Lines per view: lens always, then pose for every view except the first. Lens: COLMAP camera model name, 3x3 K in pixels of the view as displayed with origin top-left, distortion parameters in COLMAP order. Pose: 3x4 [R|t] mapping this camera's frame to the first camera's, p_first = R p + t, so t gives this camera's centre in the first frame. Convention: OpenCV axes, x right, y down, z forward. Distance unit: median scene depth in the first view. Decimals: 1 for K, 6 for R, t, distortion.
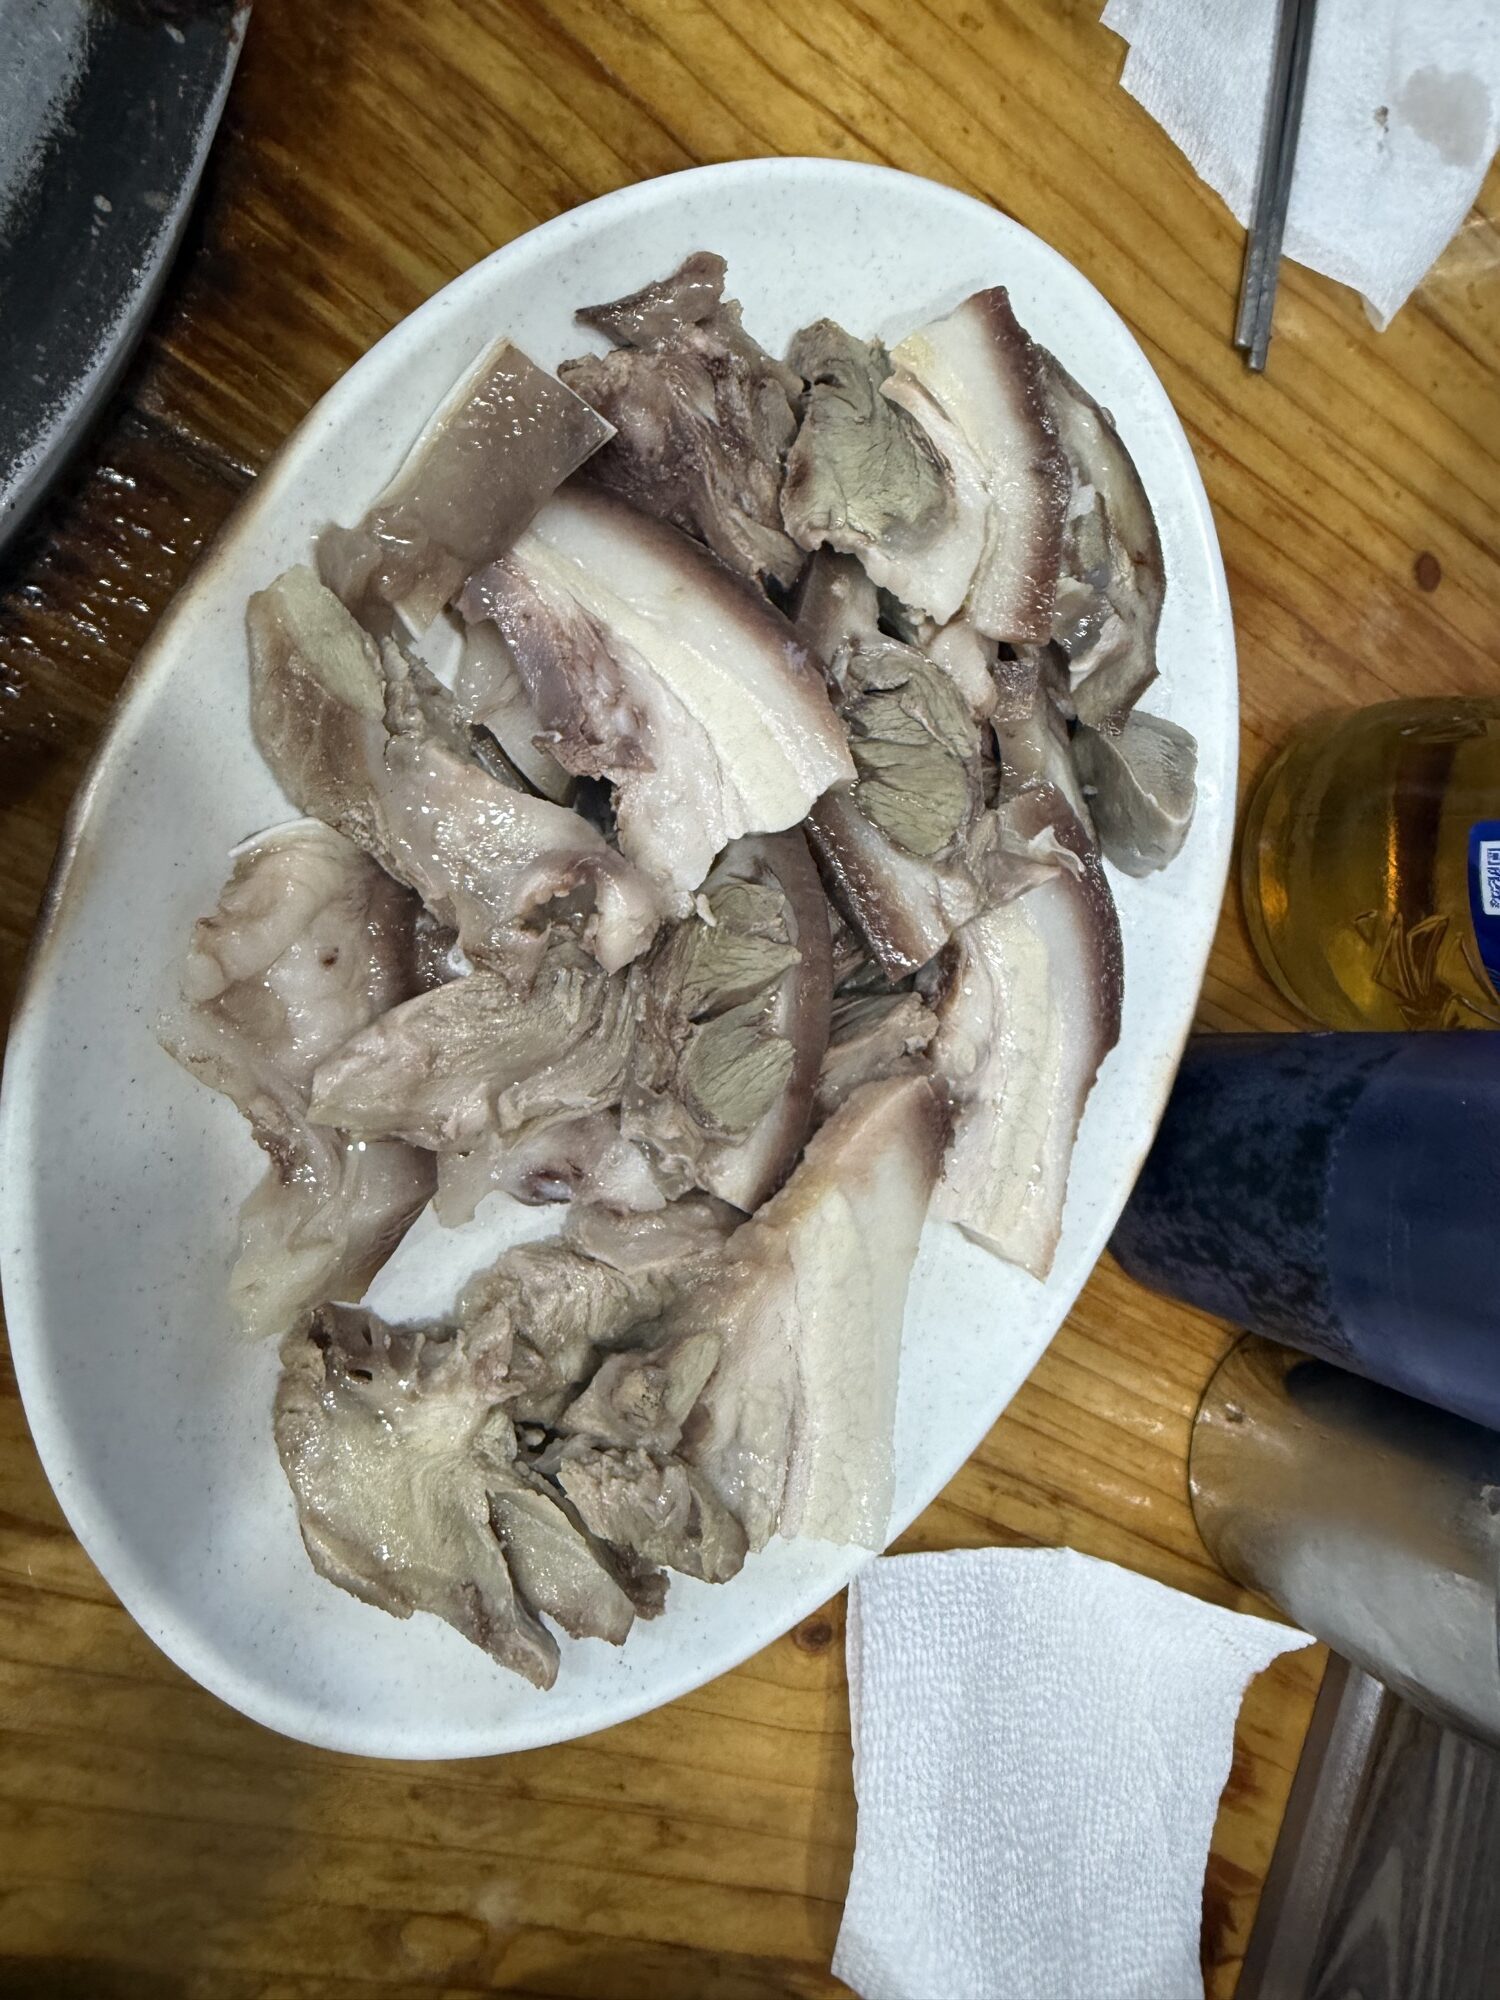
lens RADIAL K [[1364.1, 0, 756.8], [0, 1364.1, 924.8], [0, 0, 1]] dist [0.005524, -0.000952]
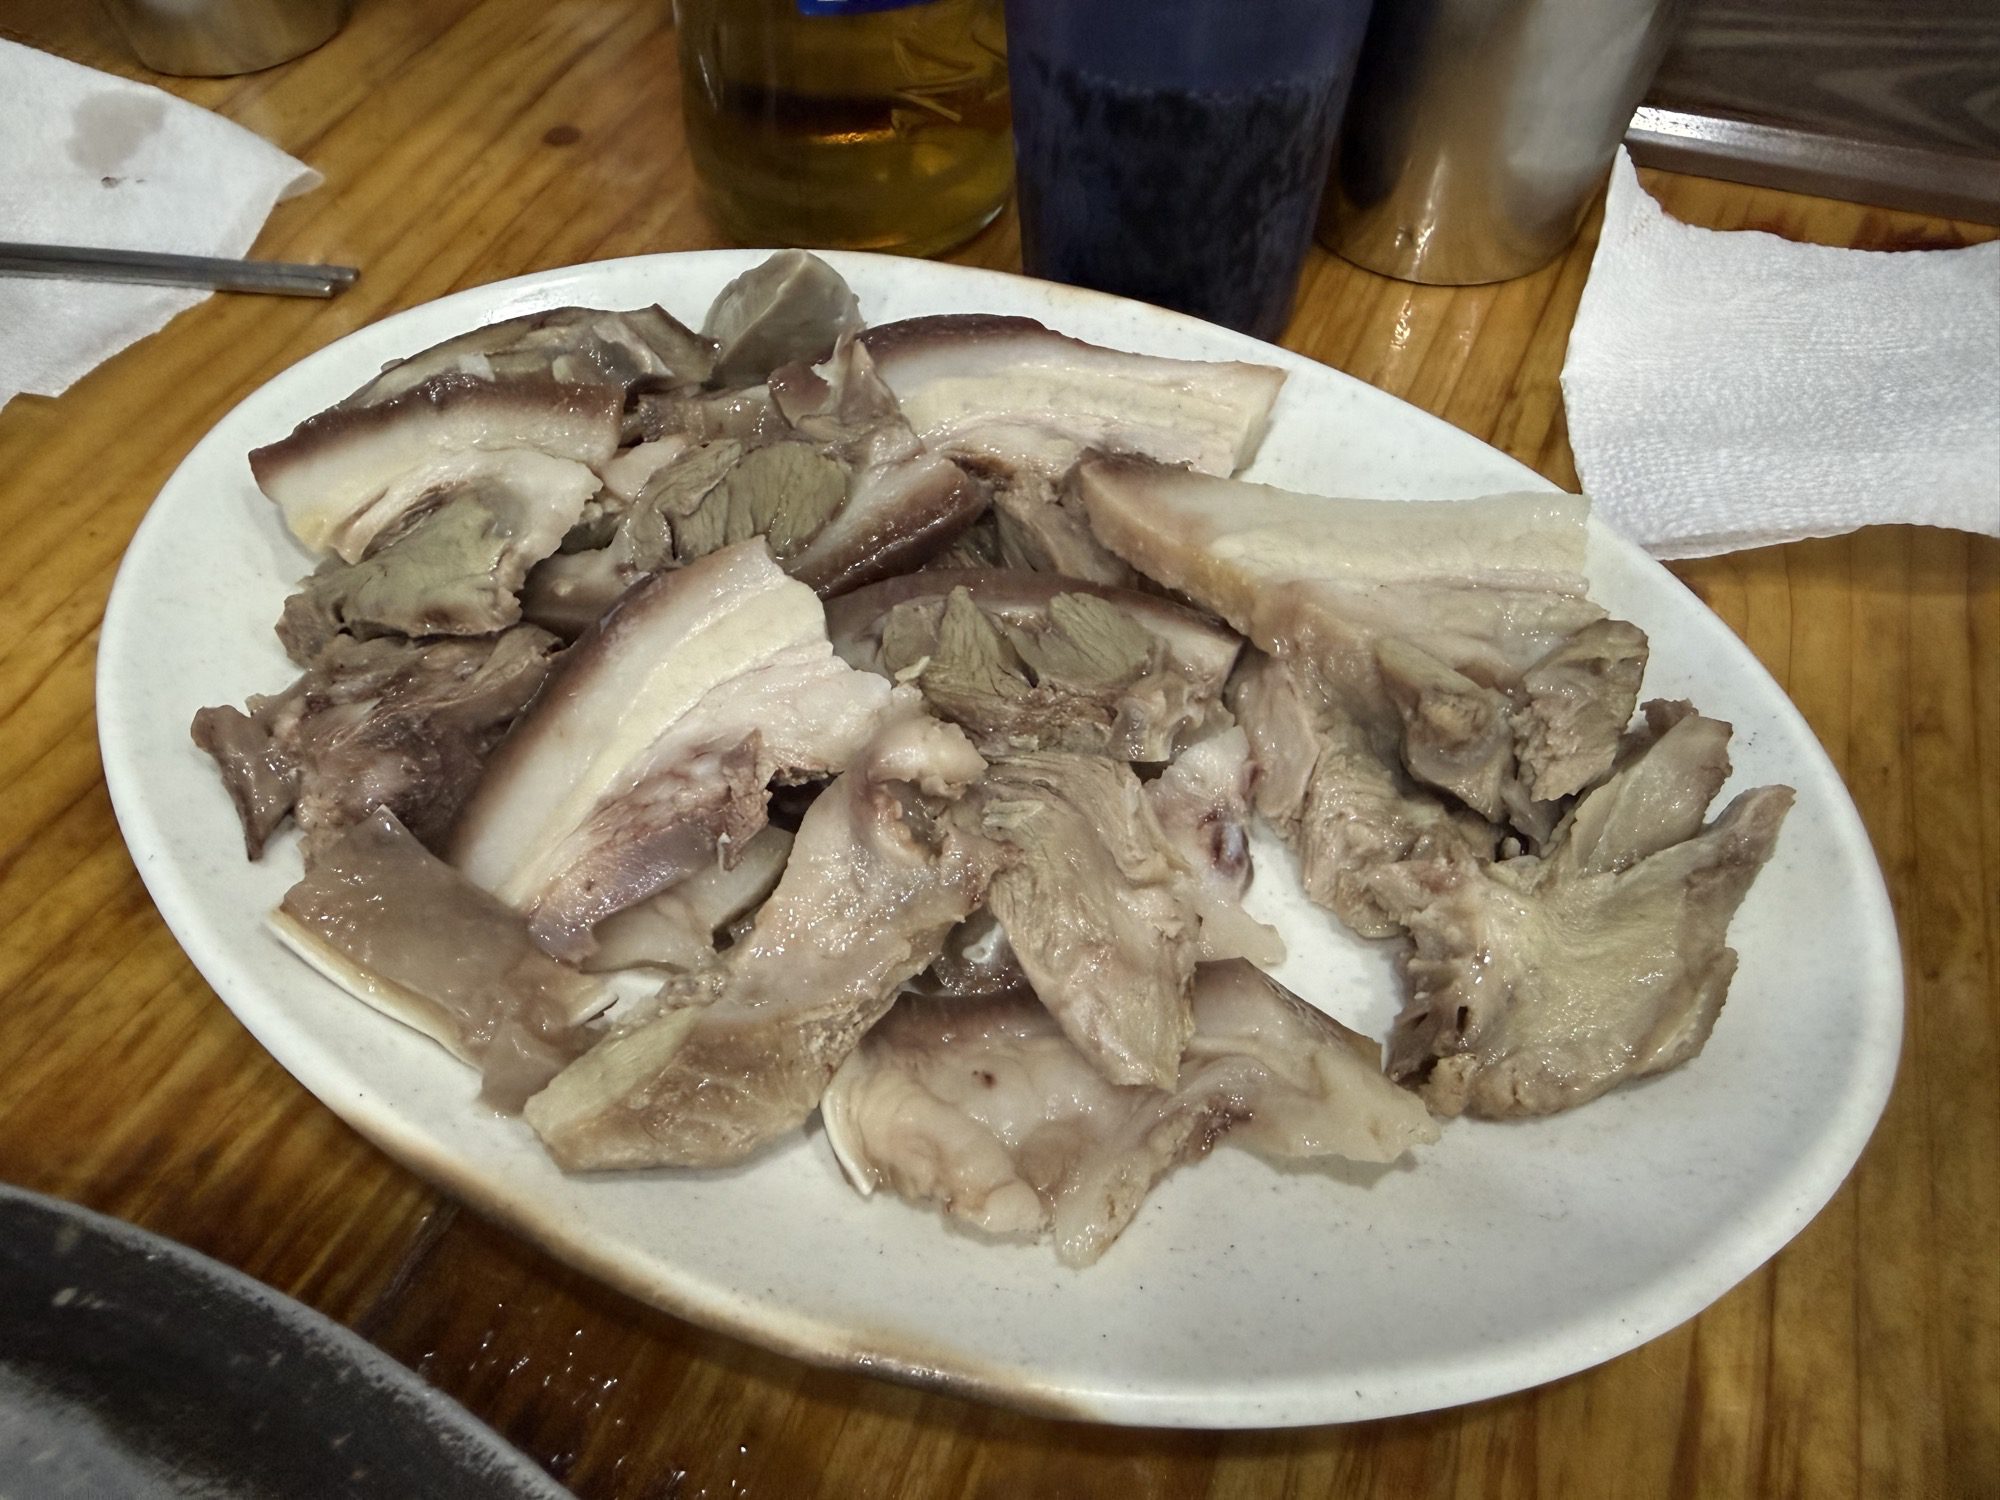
lens RADIAL K [[1361.8, 0, 951.4], [0, 1361.8, 779.6], [0, 0, 1]] dist [0.006398, 0.002967]
pose [[-0.047300, -0.985765, 0.161336, -0.243199], [0.998872, -0.047373, 0.003401, 0.008576], [0.004290, 0.161314, 0.986894, 0.110816]]
